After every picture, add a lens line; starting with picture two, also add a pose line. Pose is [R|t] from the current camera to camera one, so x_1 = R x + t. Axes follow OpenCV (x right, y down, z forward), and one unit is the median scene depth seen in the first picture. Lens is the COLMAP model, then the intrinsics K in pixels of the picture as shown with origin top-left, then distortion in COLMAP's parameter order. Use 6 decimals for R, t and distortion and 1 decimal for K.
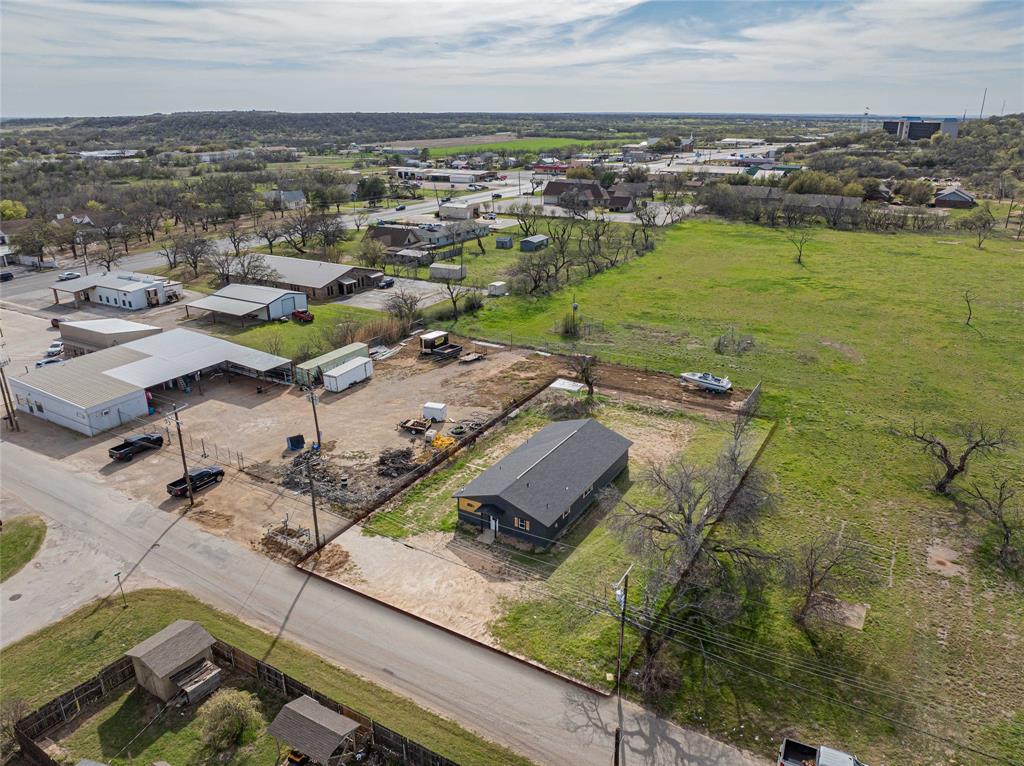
lens RADIAL K [[719.8, 0, 511.4], [0, 719.8, 393.0], [0, 0, 1]] dist [-0.043862, 0.016033]
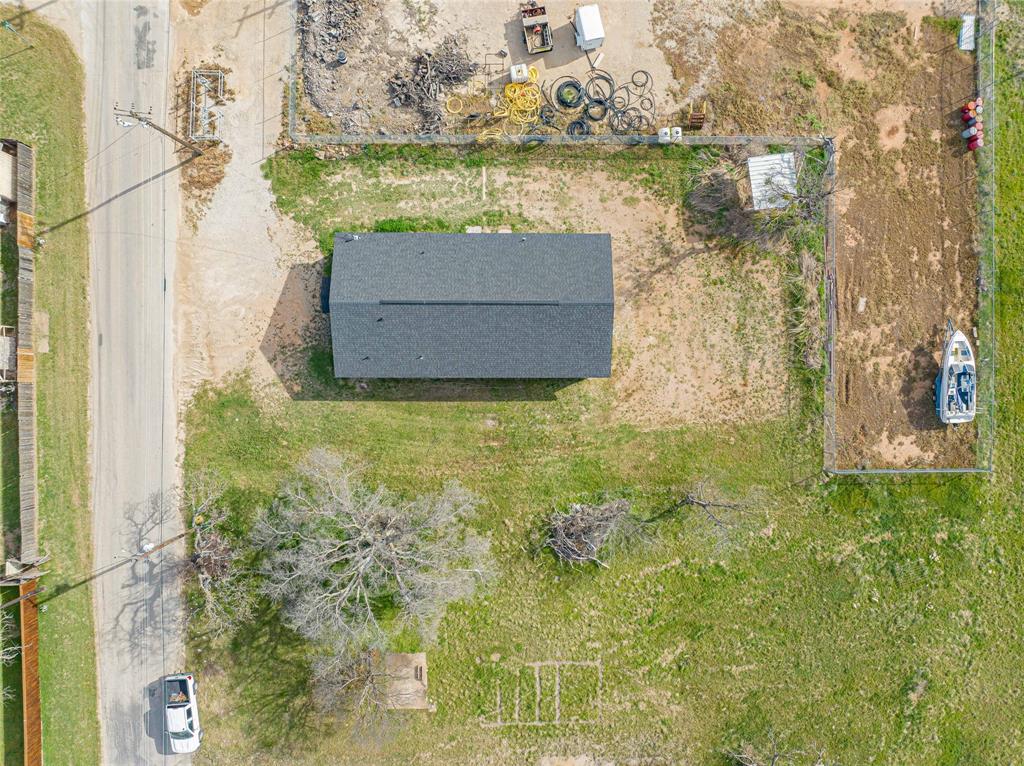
lens RADIAL K [[719.8, 0, 513.1], [0, 719.8, 380.2], [0, 0, 1]] dist [-0.043862, 0.016033]
pose [[0.512480, 0.858602, 0.012921, 0.109380], [-0.326511, 0.180925, 0.927716, -0.473424], [0.794201, -0.479654, 0.373063, 0.625976]]
